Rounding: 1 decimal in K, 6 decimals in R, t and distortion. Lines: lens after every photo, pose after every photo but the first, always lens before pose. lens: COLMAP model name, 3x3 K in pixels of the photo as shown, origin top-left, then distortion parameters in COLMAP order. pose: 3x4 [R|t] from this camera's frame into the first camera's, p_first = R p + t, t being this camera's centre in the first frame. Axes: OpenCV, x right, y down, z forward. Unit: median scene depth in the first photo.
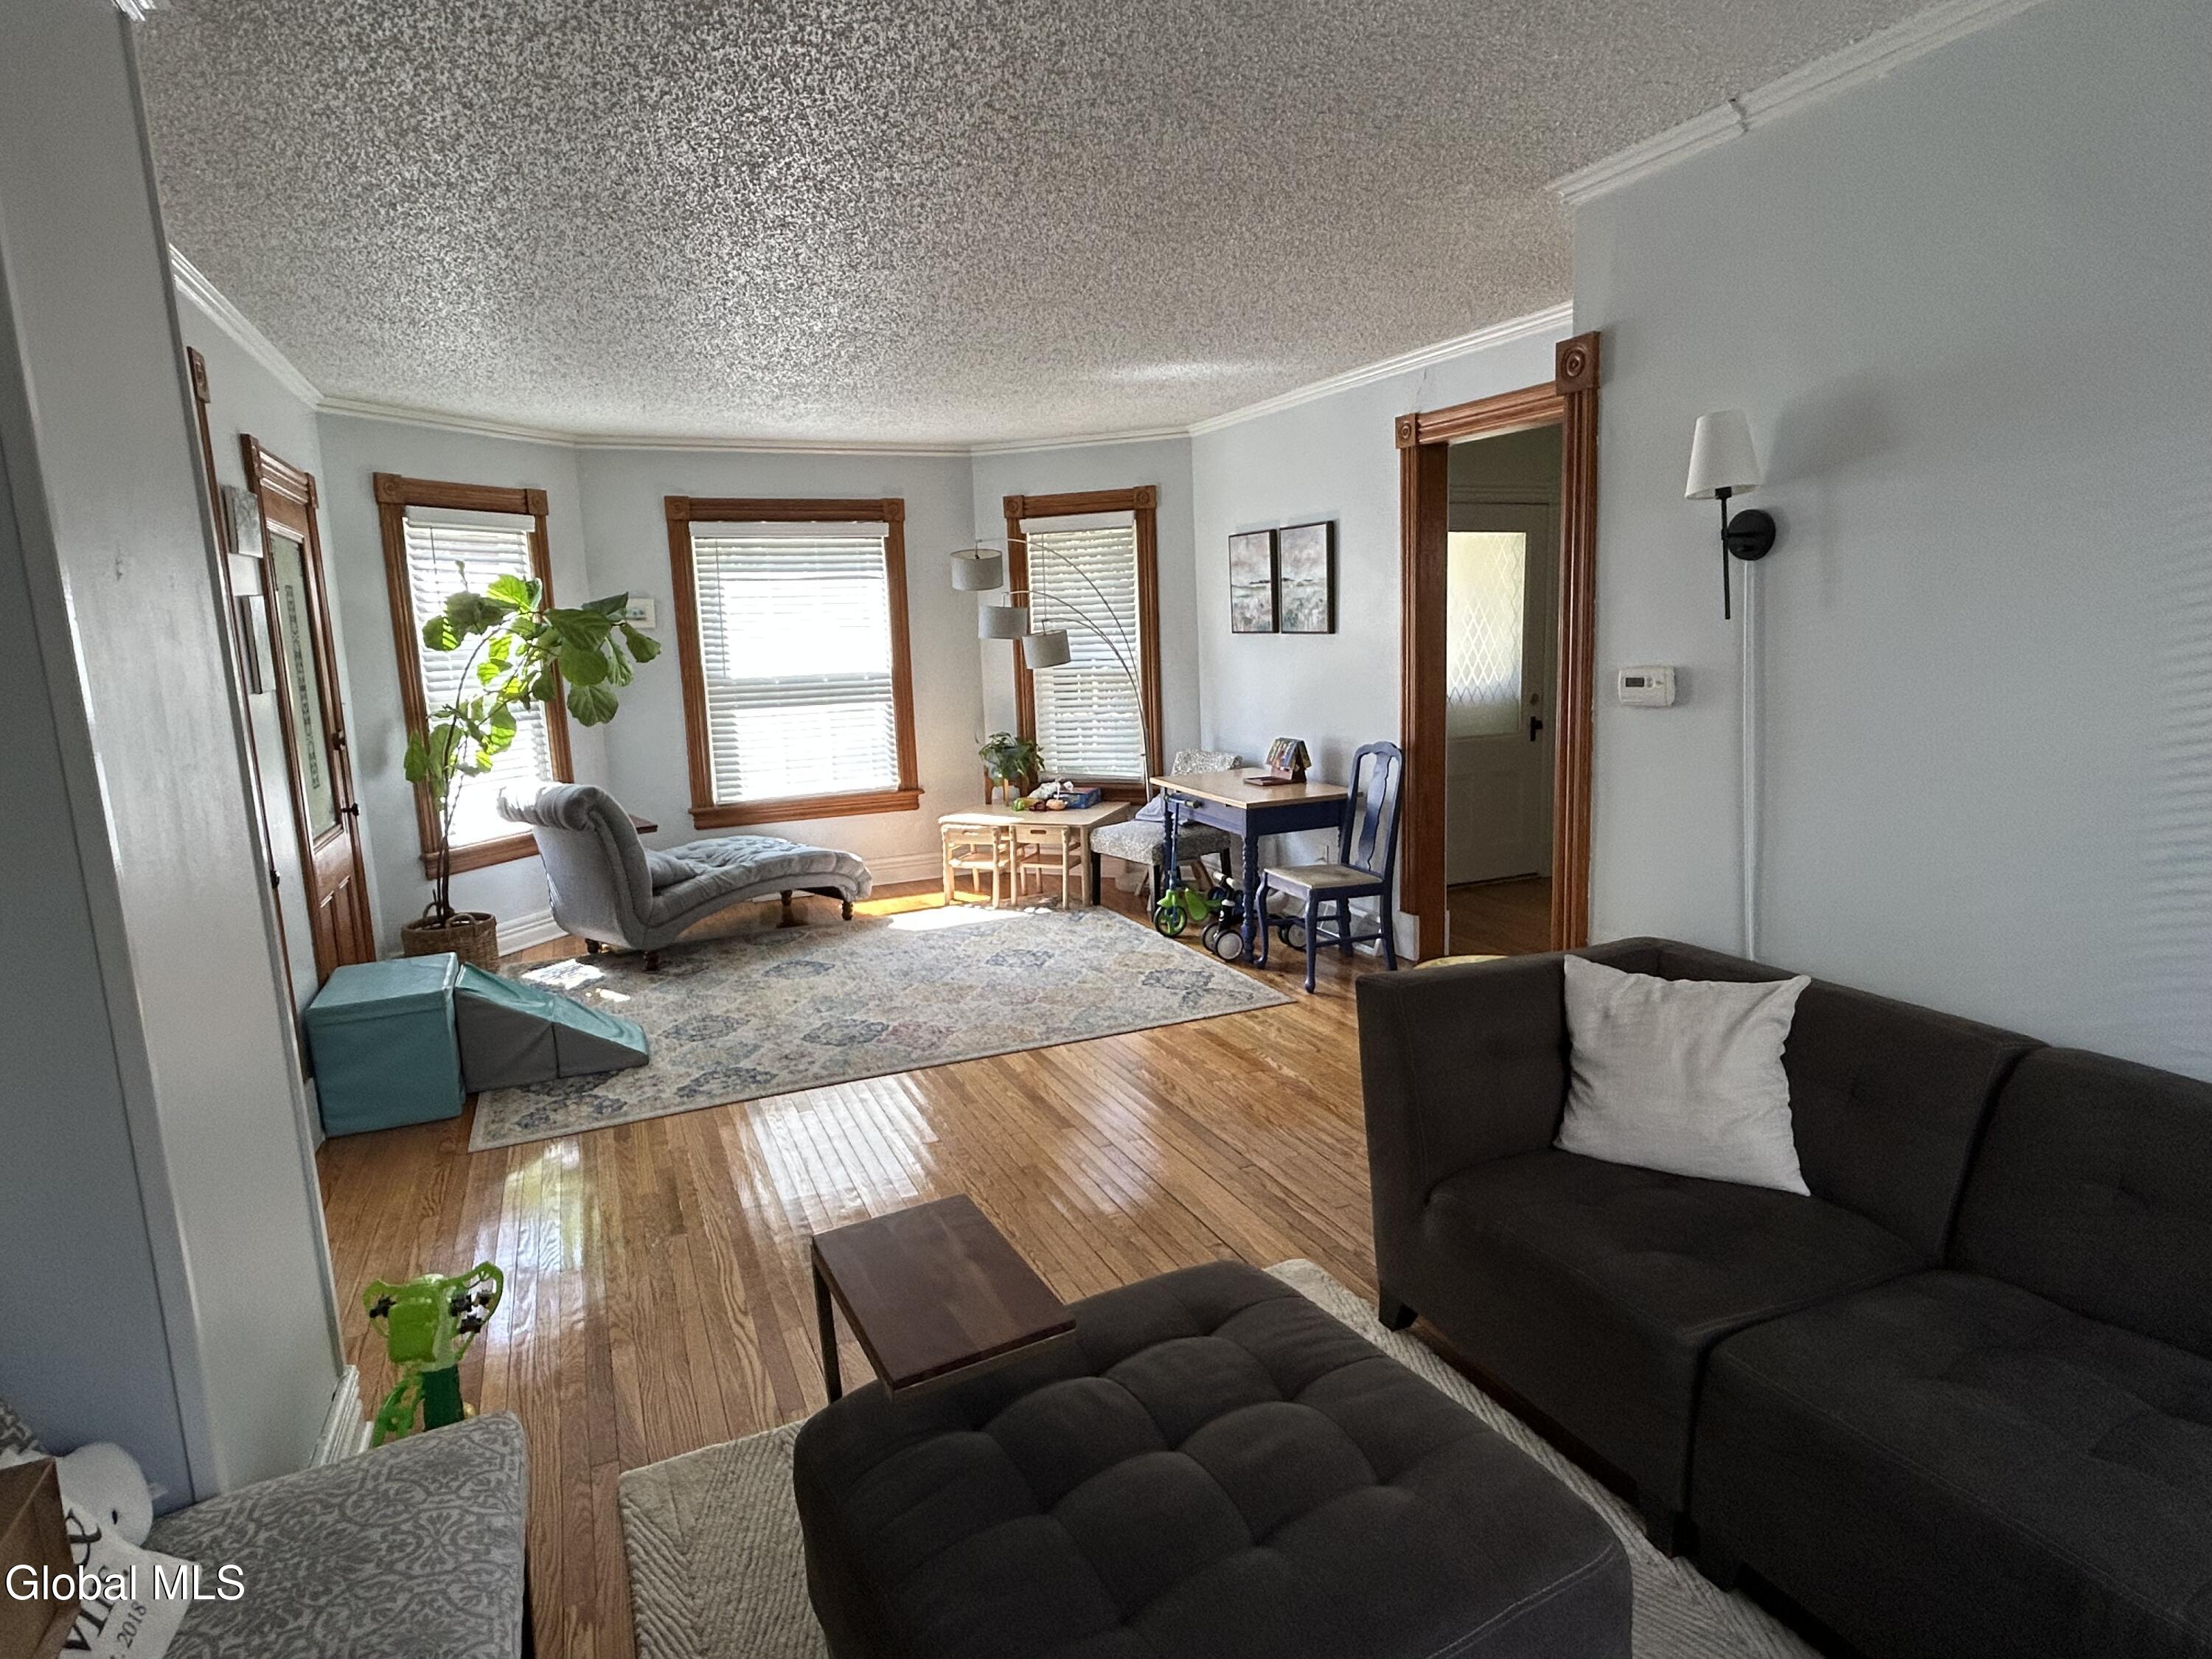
lens RADIAL K [[1203.0, 0, 1106.0], [0, 1203.0, 829.5], [0, 0, 1]] dist [-0.011818, 0.000041]
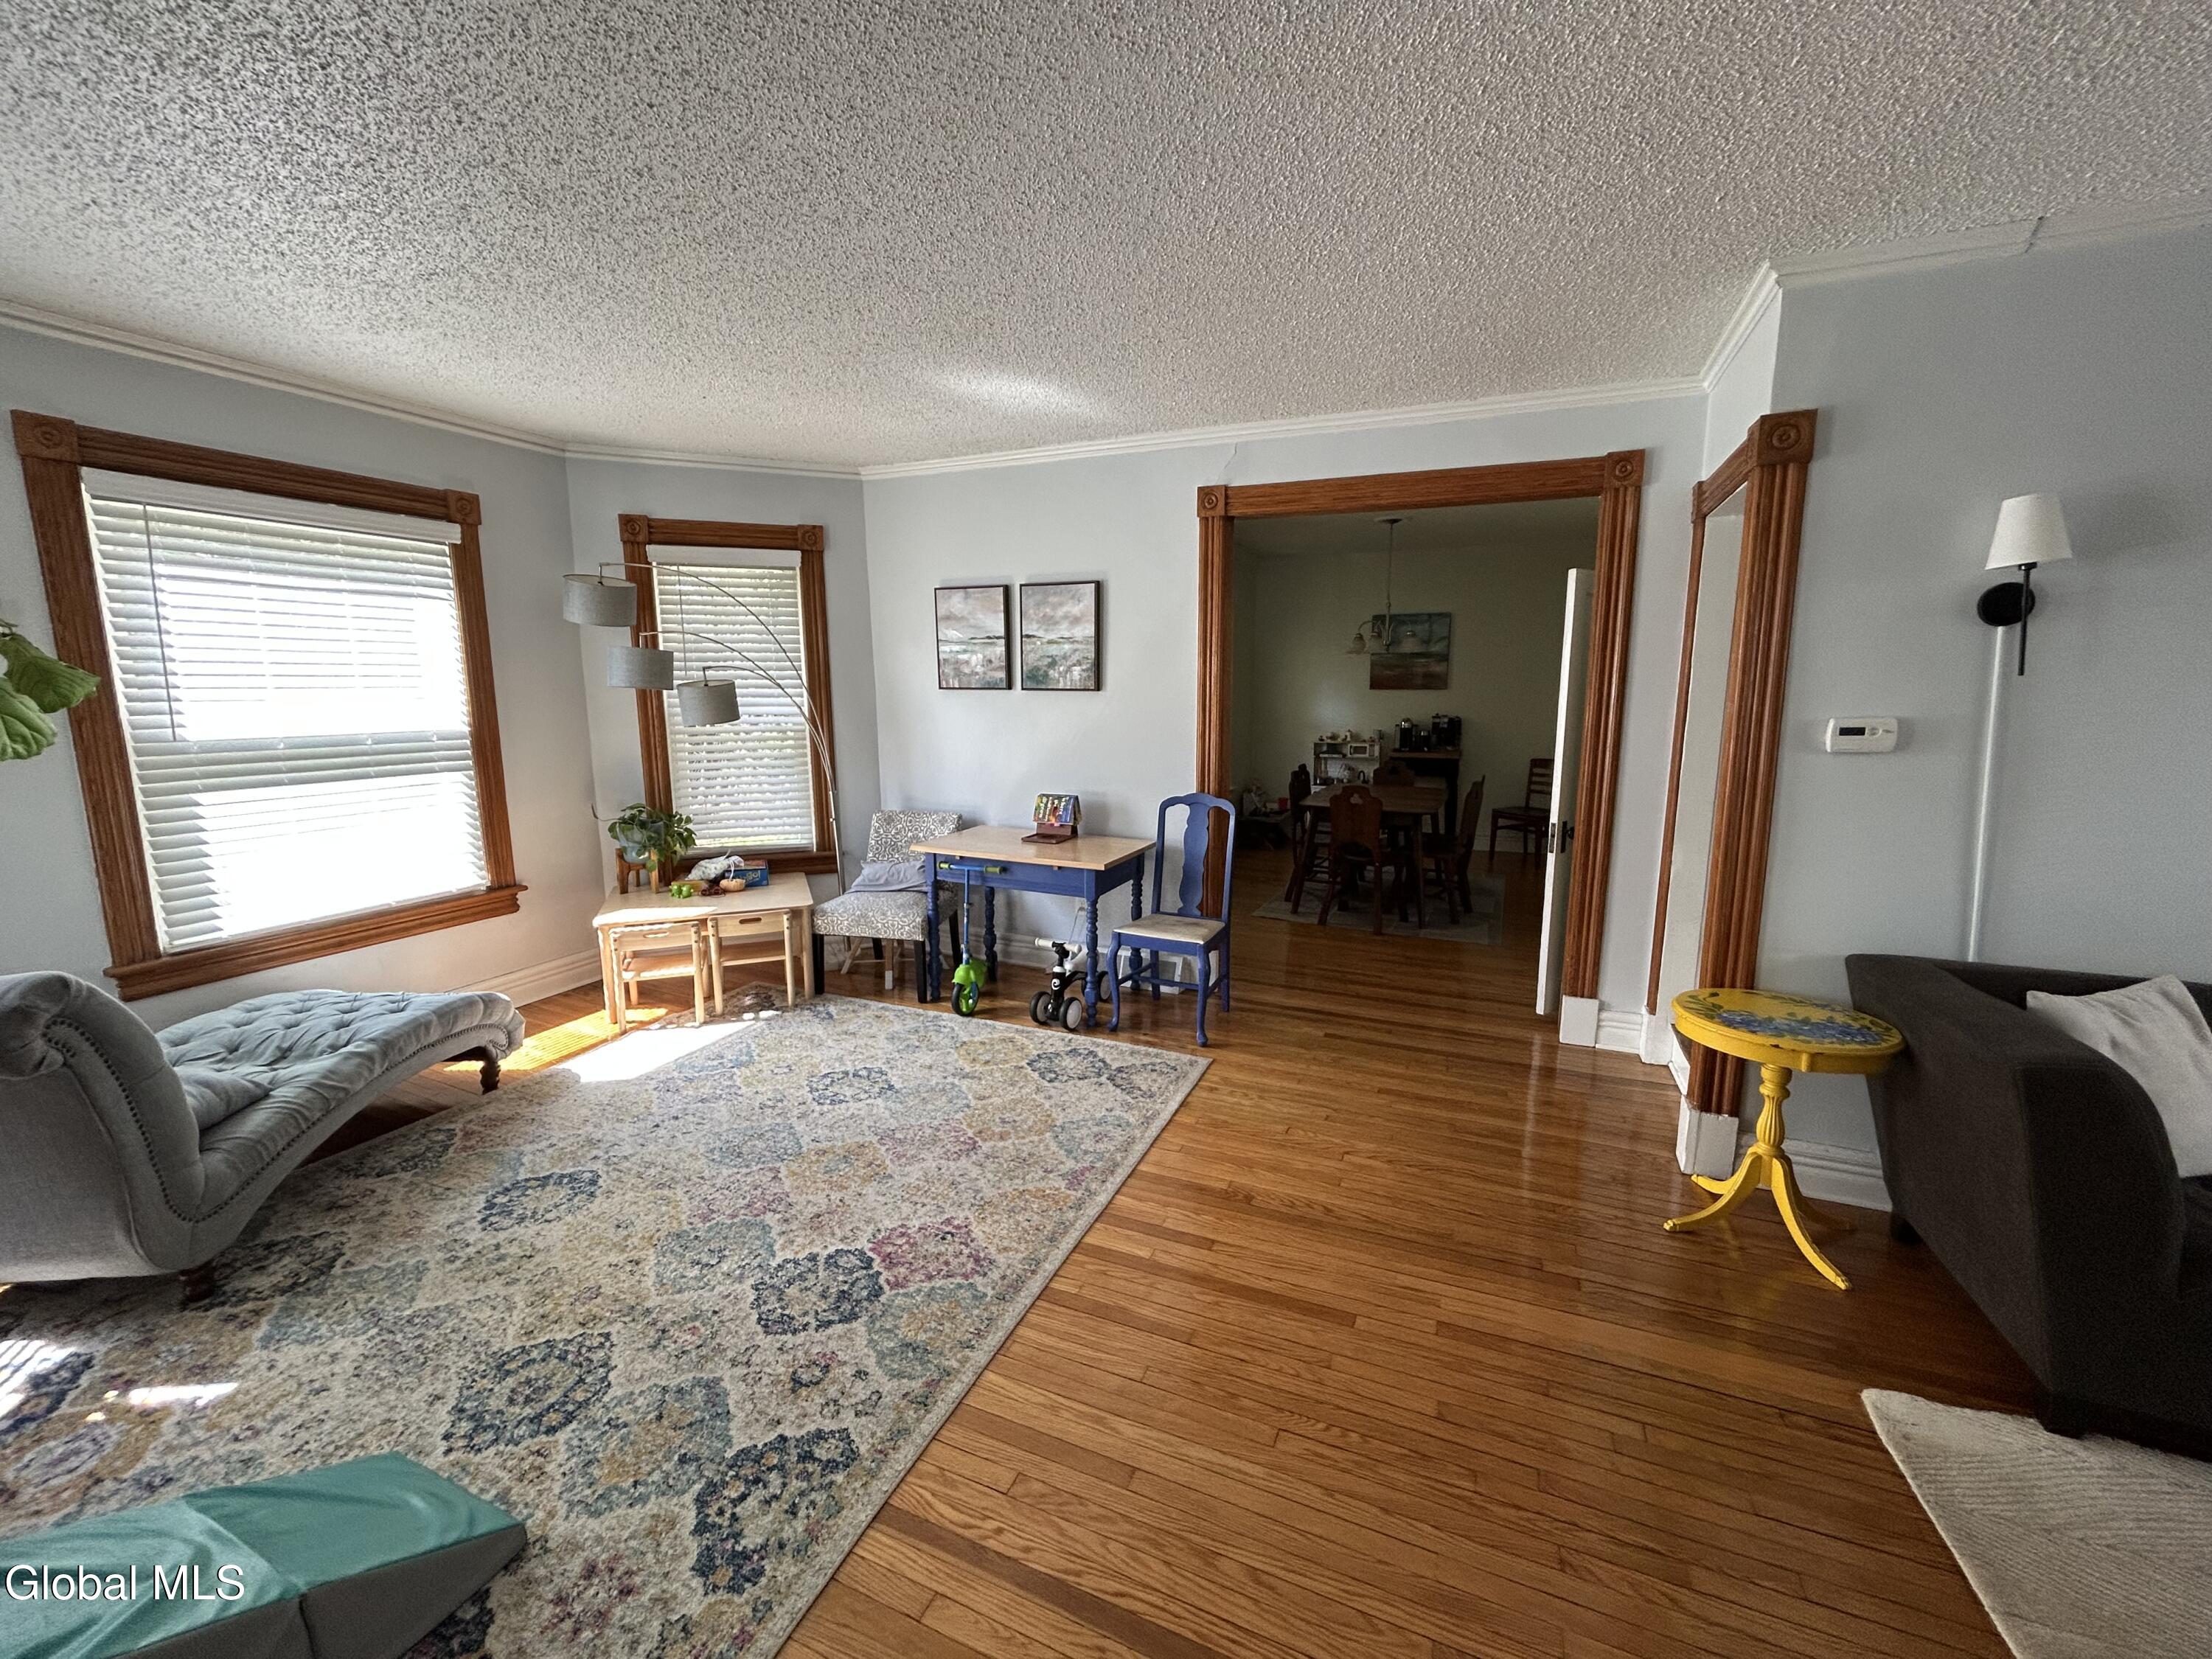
lens RADIAL K [[890.1, 0, 1106.0], [0, 890.1, 829.5], [0, 0, 1]] dist [-0.000682, 0.000566]
pose [[0.740645, -0.077310, 0.667434, -0.316955], [0.091389, 0.995718, 0.013922, -0.053193], [-0.665653, 0.050685, 0.744538, 0.422870]]
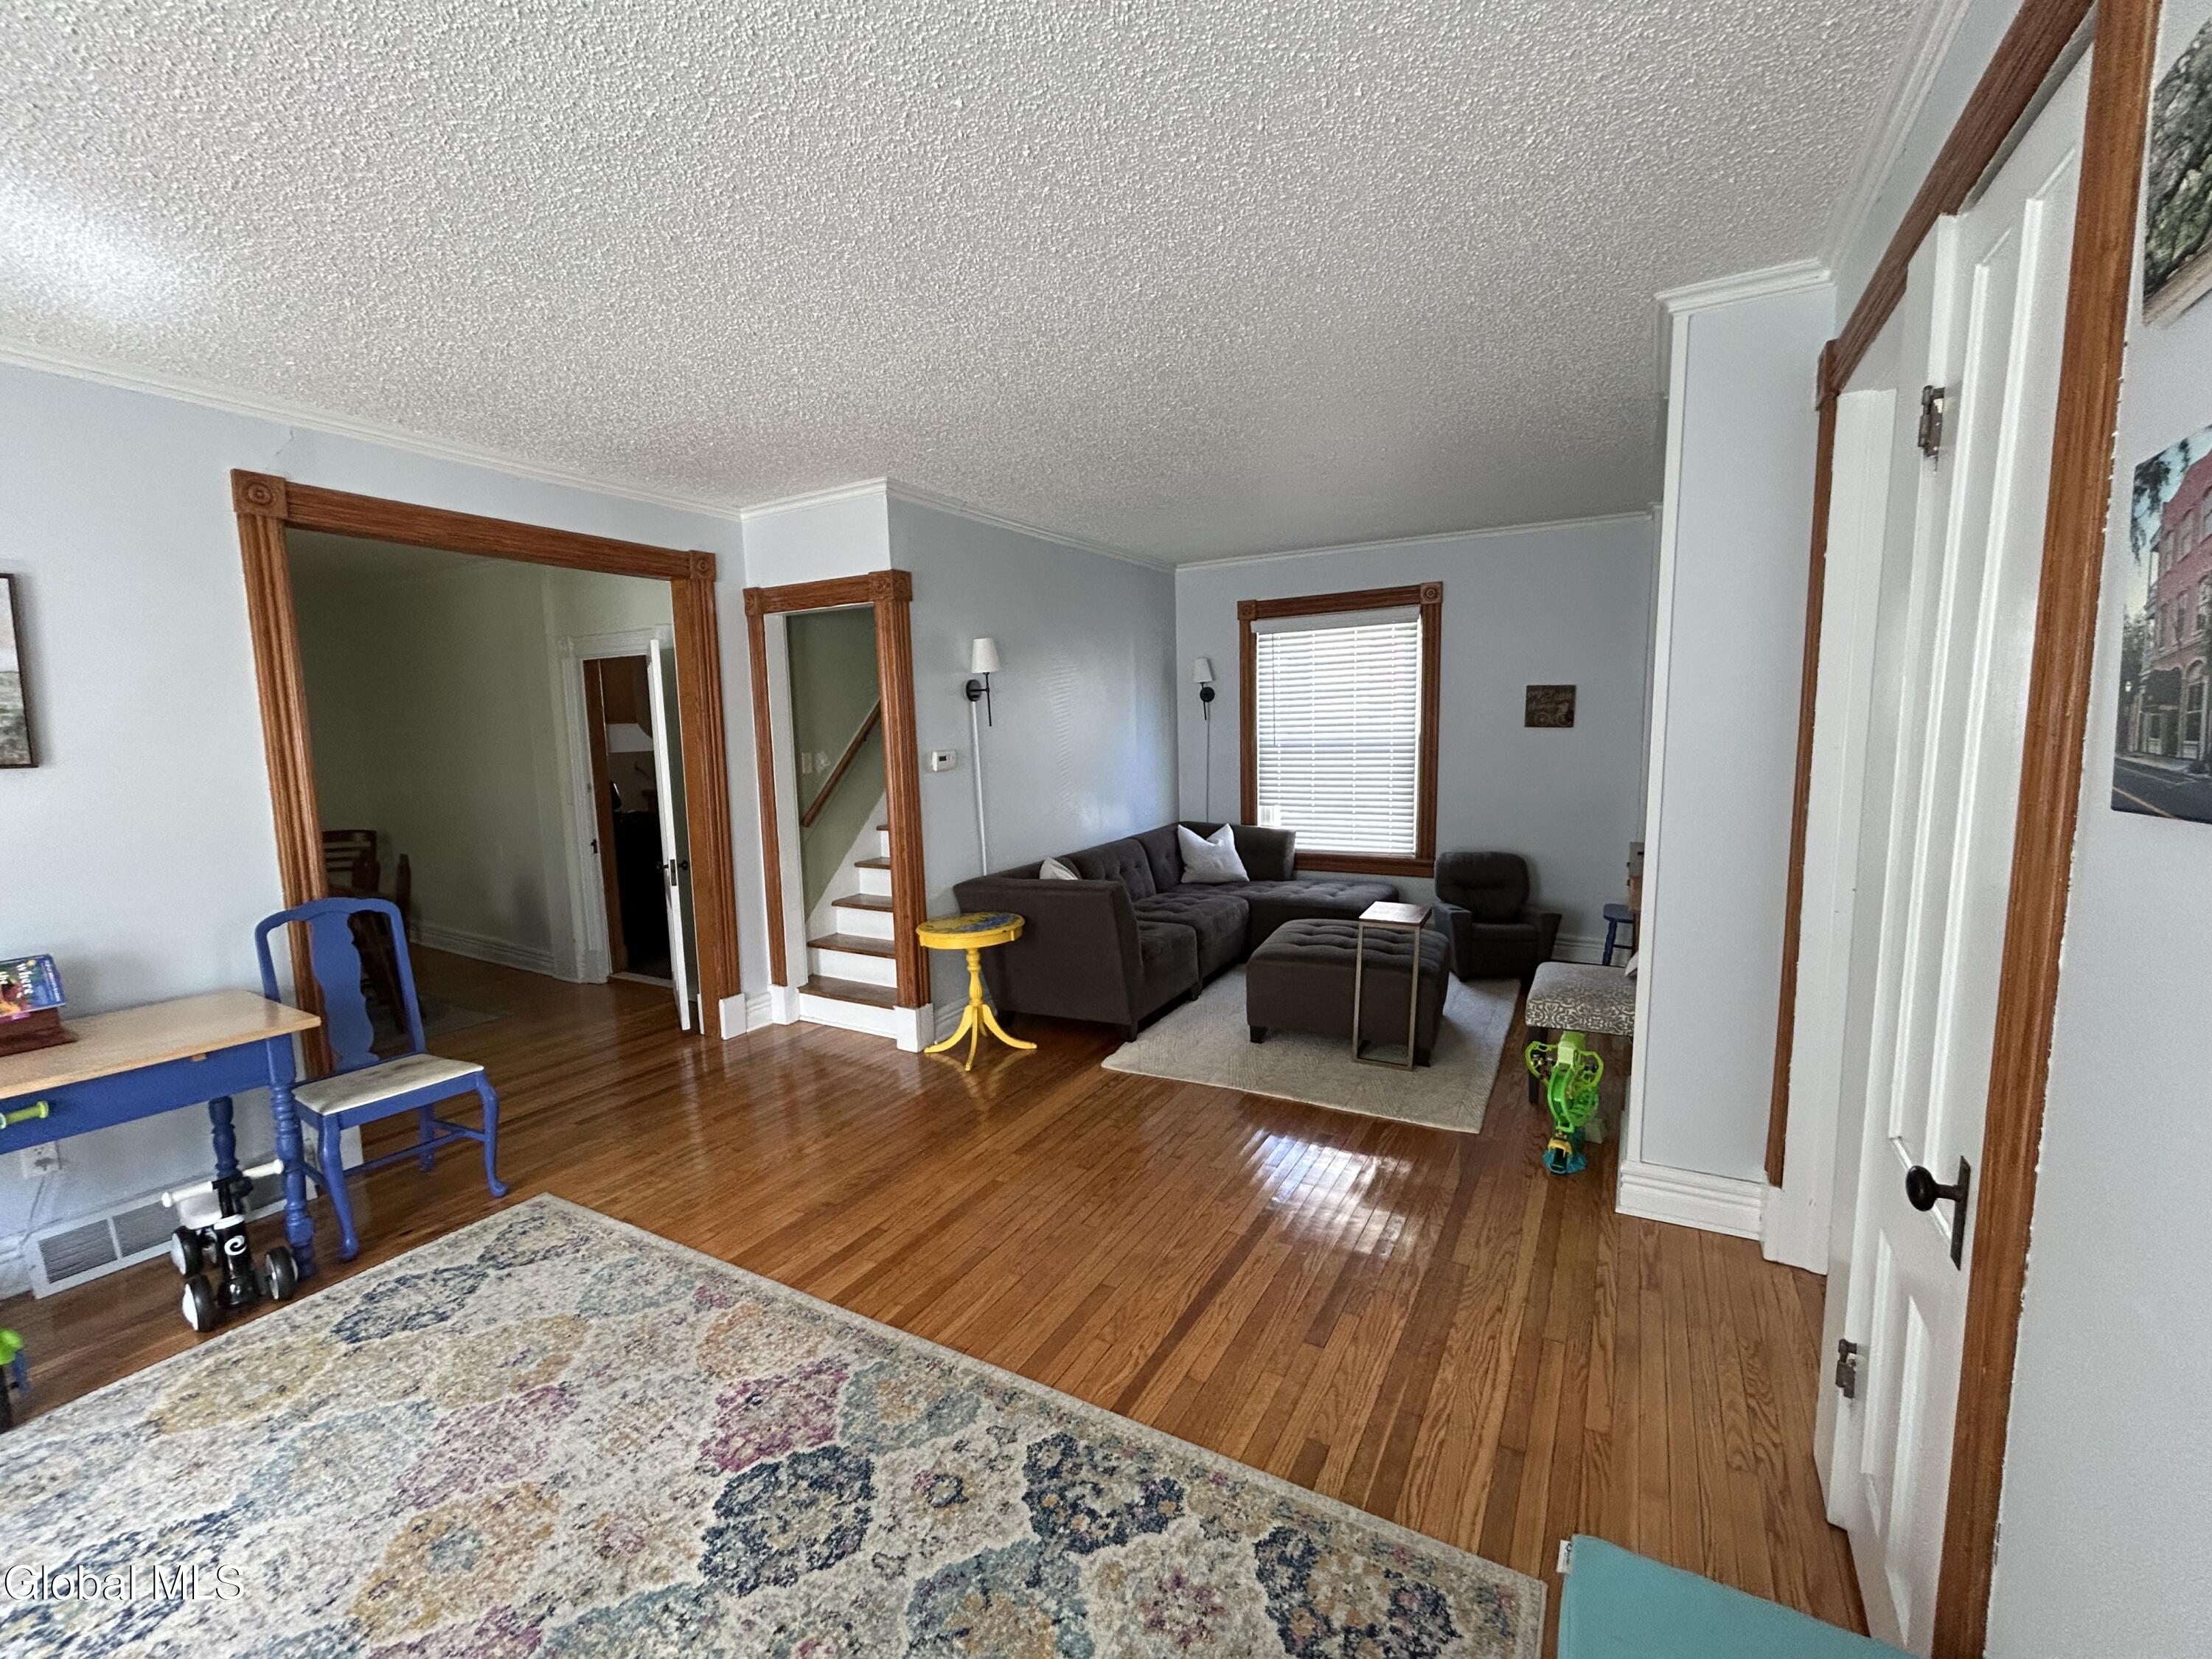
lens RADIAL K [[913.2, 0, 1106.0], [0, 913.2, 829.5], [0, 0, 1]] dist [-0.001363, -0.000030]
pose [[-0.585211, -0.049664, 0.809359, -0.463623], [0.177913, 0.965938, 0.187912, -0.121396], [-0.791123, 0.253964, -0.556441, 0.821112]]
